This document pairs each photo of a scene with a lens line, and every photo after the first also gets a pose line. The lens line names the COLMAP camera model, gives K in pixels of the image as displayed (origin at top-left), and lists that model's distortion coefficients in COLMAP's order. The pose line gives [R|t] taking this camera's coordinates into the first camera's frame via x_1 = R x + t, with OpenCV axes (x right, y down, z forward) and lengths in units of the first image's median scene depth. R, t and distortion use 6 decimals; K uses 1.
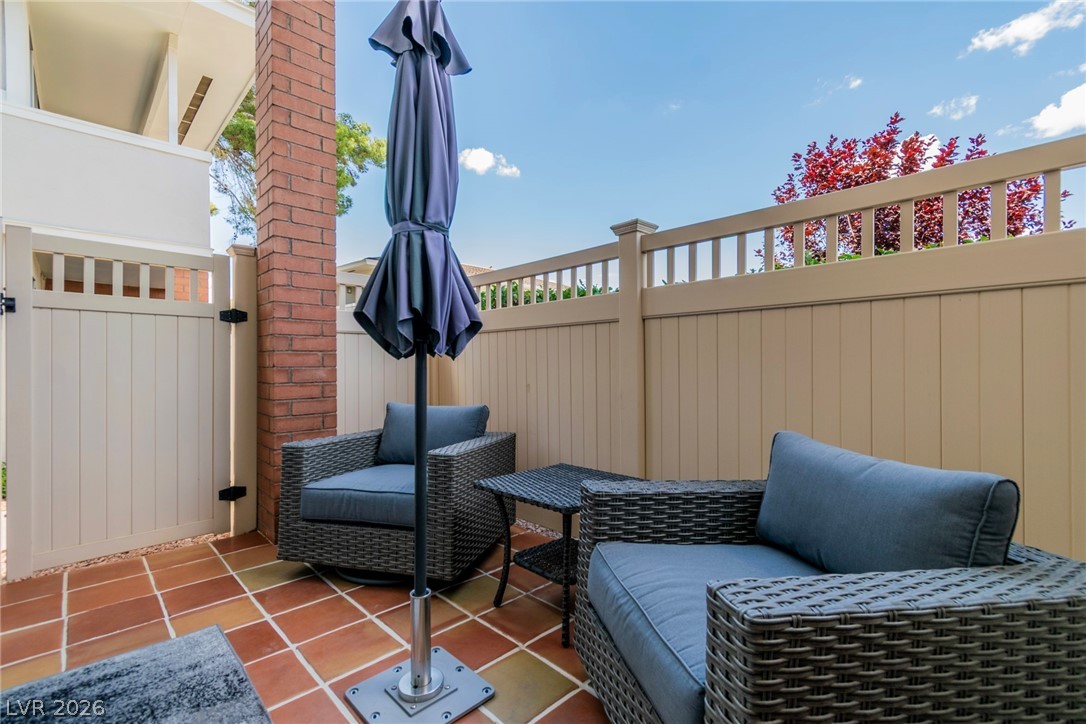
lens RADIAL K [[476.9, 0, 543.6], [0, 476.9, 368.4], [0, 0, 1]] dist [-0.001817, 0.000076]
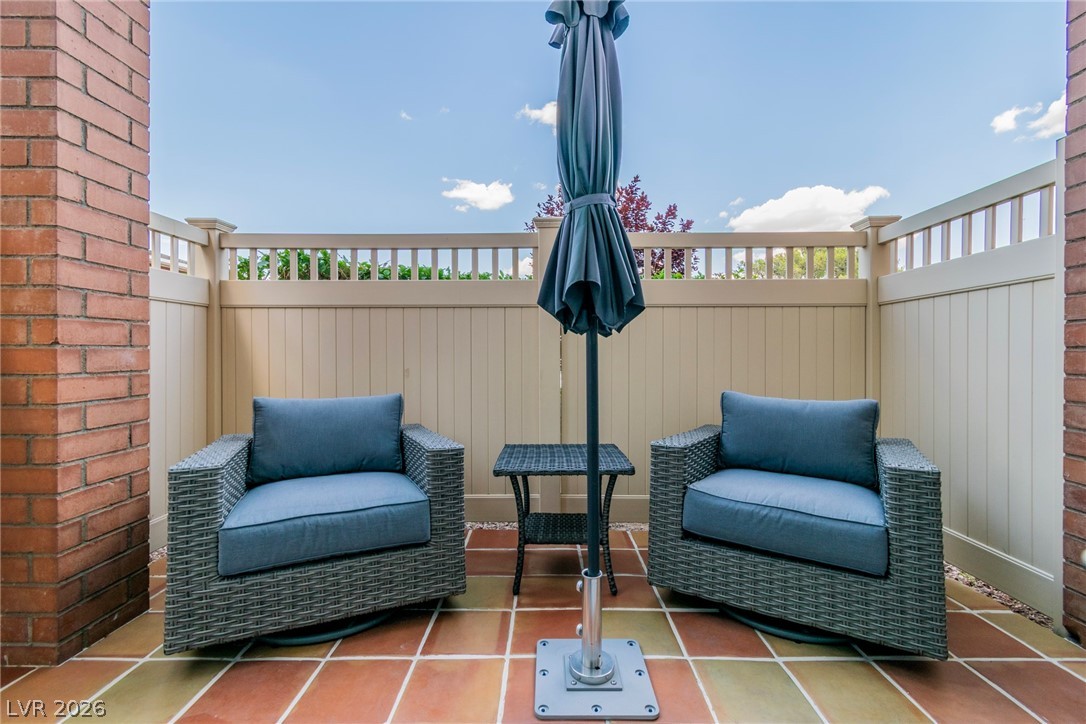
lens RADIAL K [[476.9, 0, 559.5], [0, 476.9, 360.9], [0, 0, 1]] dist [-0.001817, 0.000076]
pose [[0.700564, -0.005326, 0.713570, -0.533676], [-0.001324, 0.999961, 0.008764, 0.009747], [-0.713588, -0.007084, 0.700529, 0.187922]]
